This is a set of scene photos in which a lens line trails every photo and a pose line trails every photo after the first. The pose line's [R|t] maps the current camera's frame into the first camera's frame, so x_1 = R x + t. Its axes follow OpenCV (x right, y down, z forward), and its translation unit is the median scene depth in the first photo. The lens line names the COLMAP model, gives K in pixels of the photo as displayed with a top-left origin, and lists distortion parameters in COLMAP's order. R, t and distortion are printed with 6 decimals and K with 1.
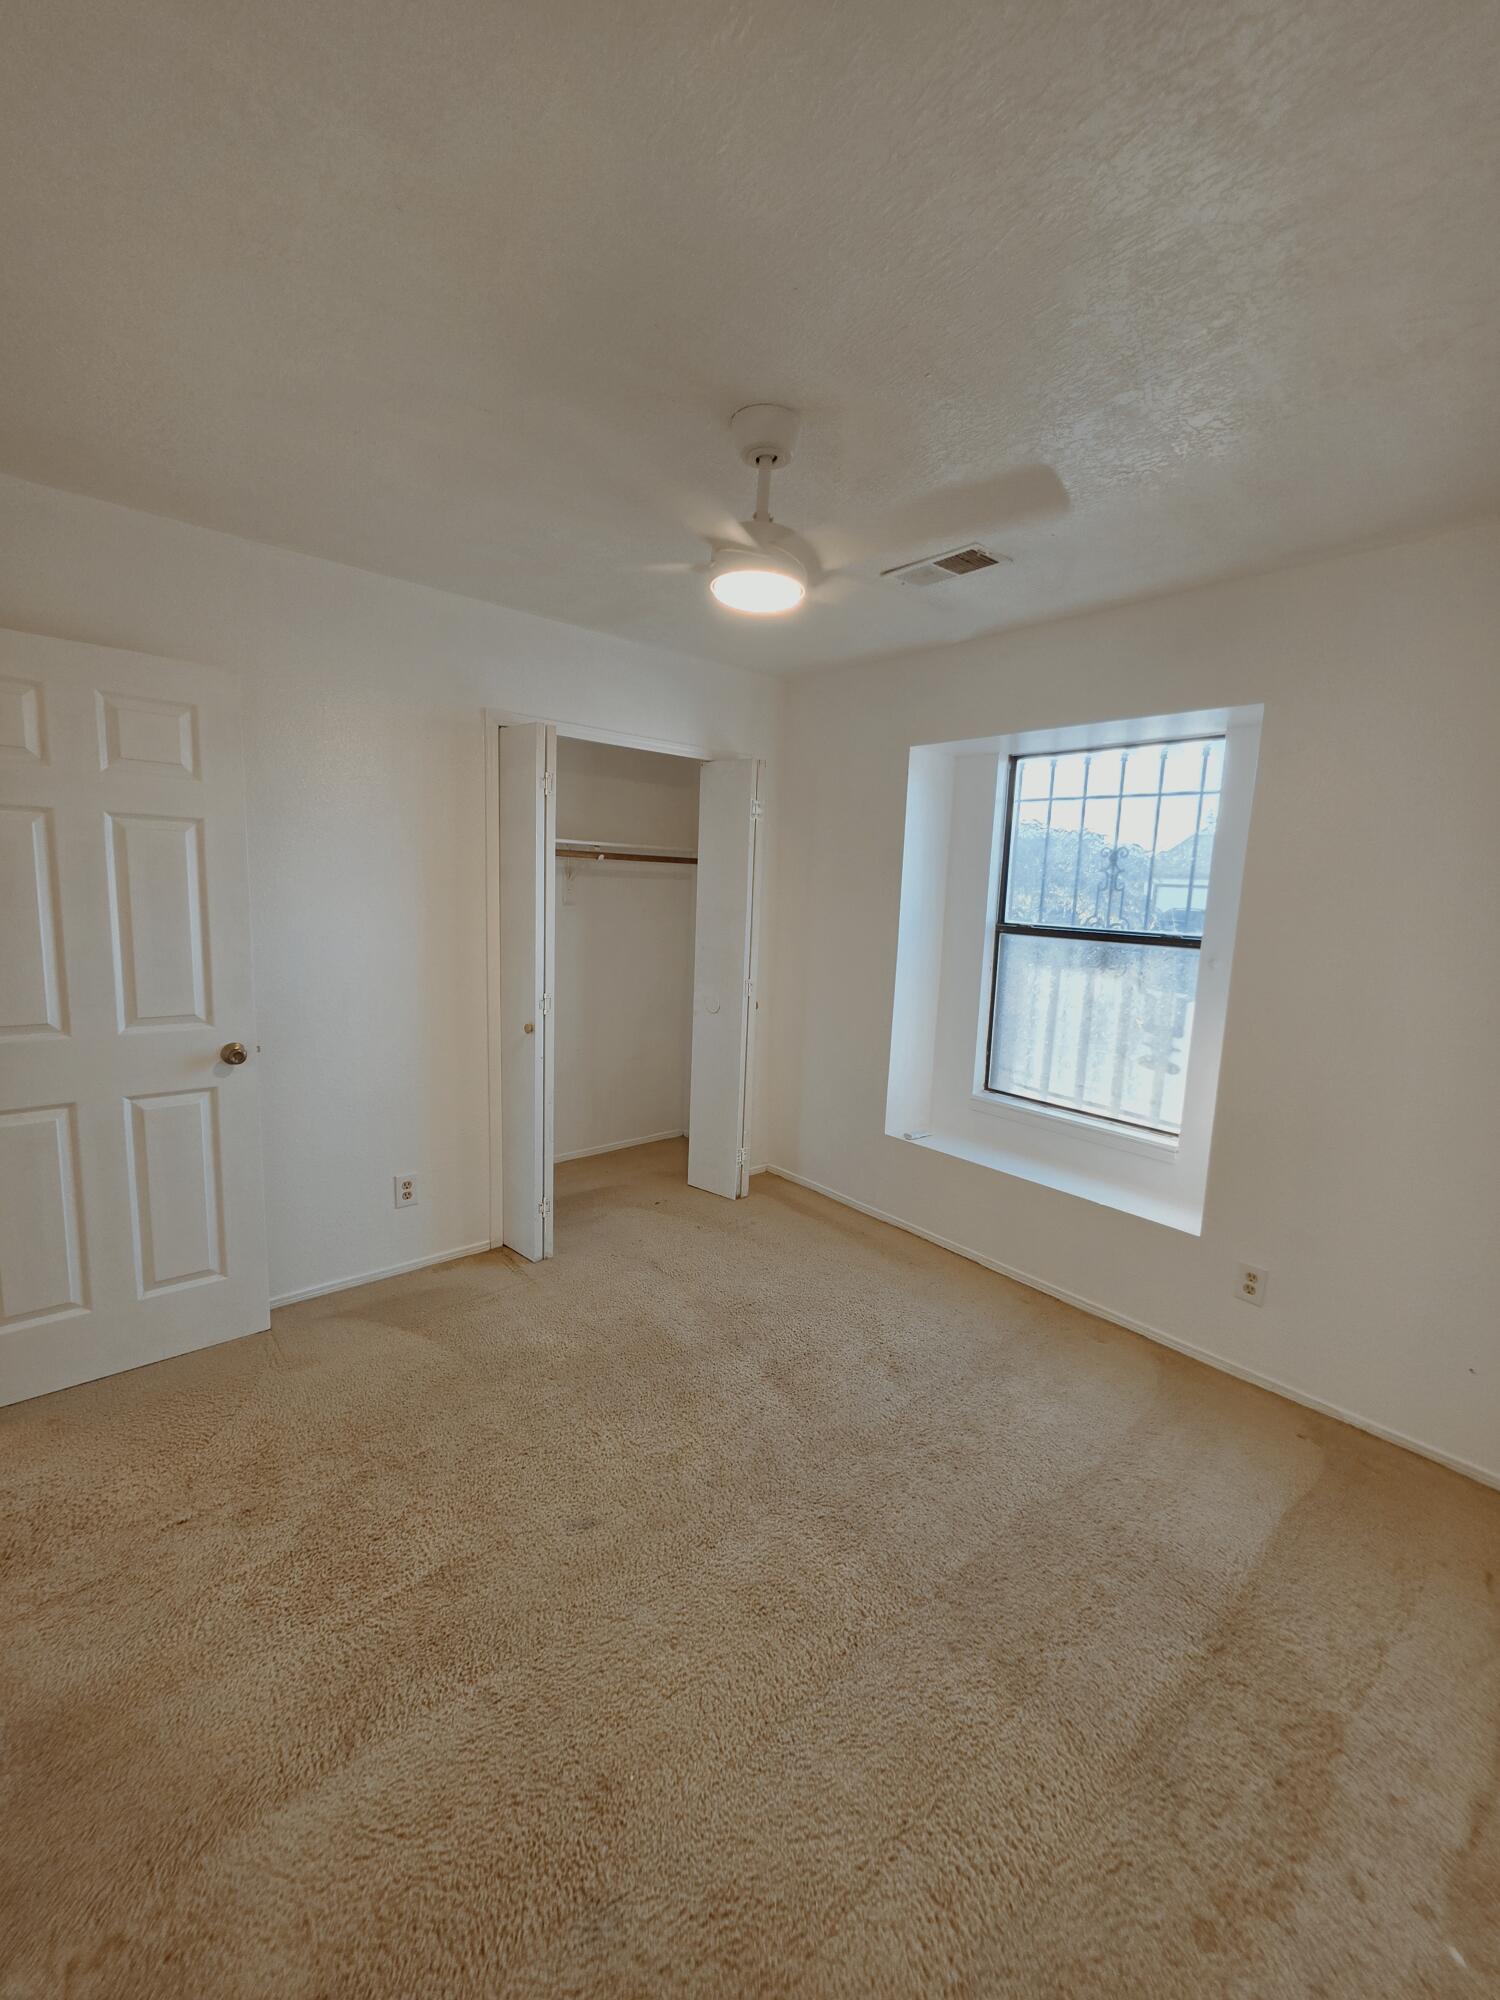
lens RADIAL K [[806.1, 0, 772.4], [0, 806.1, 998.9], [0, 0, 1]] dist [-0.002729, -0.000279]
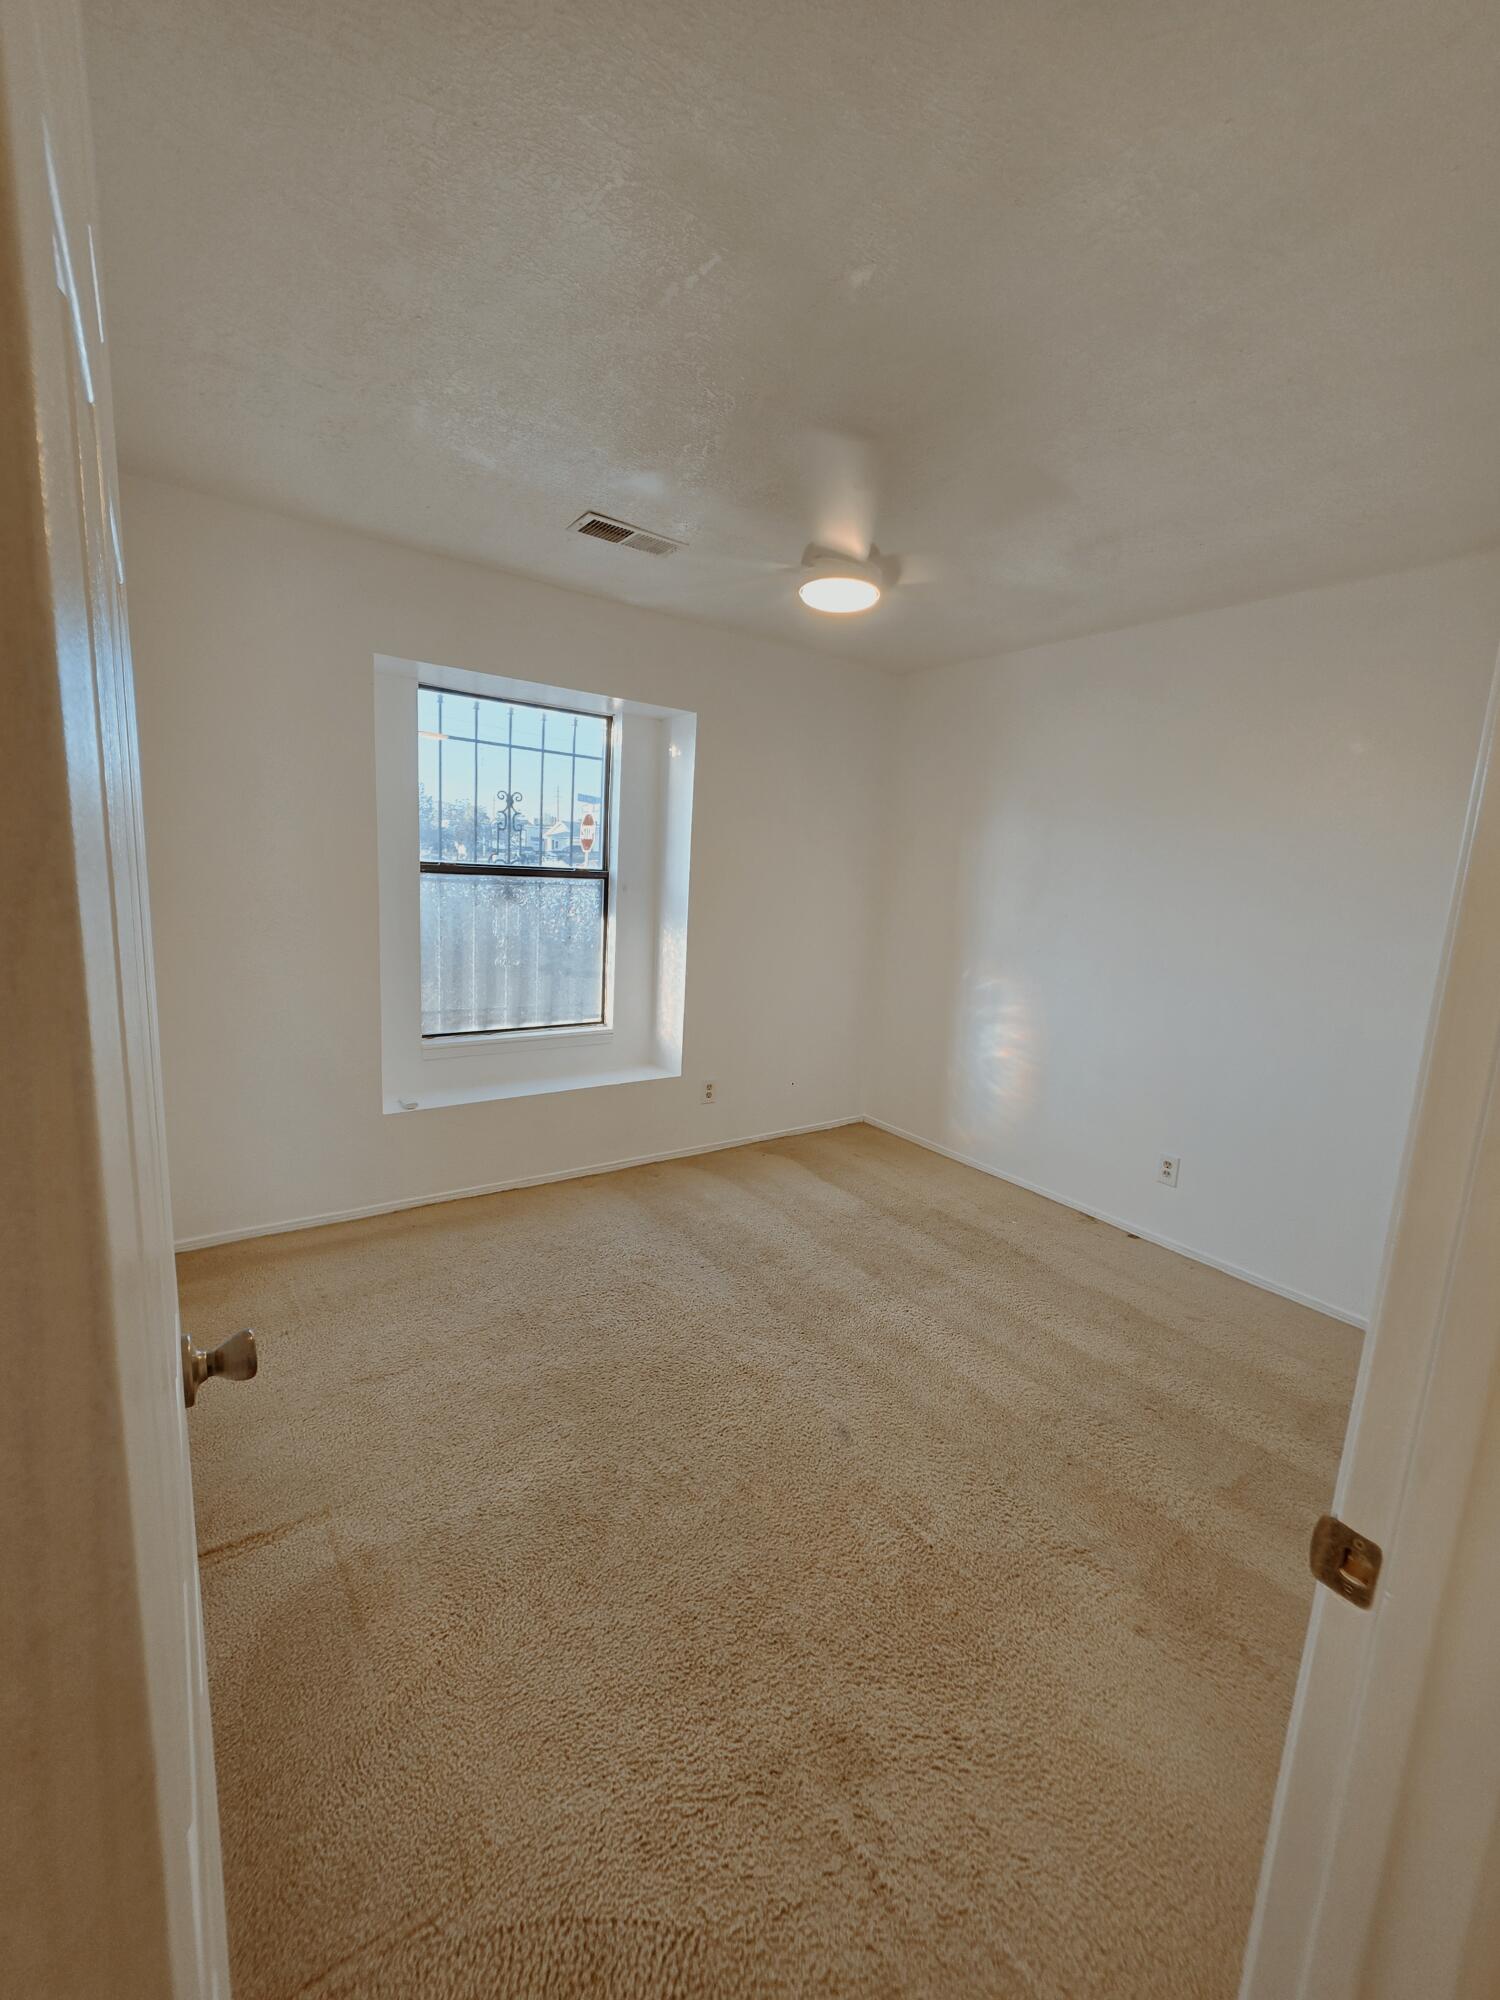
lens RADIAL K [[806.1, 0, 772.4], [0, 806.1, 998.9], [0, 0, 1]] dist [-0.002729, -0.000279]
pose [[0.096960, -0.206200, 0.973694, -0.760678], [0.082045, 0.976630, 0.198652, -0.108818], [-0.991901, 0.060625, 0.111611, 0.582635]]
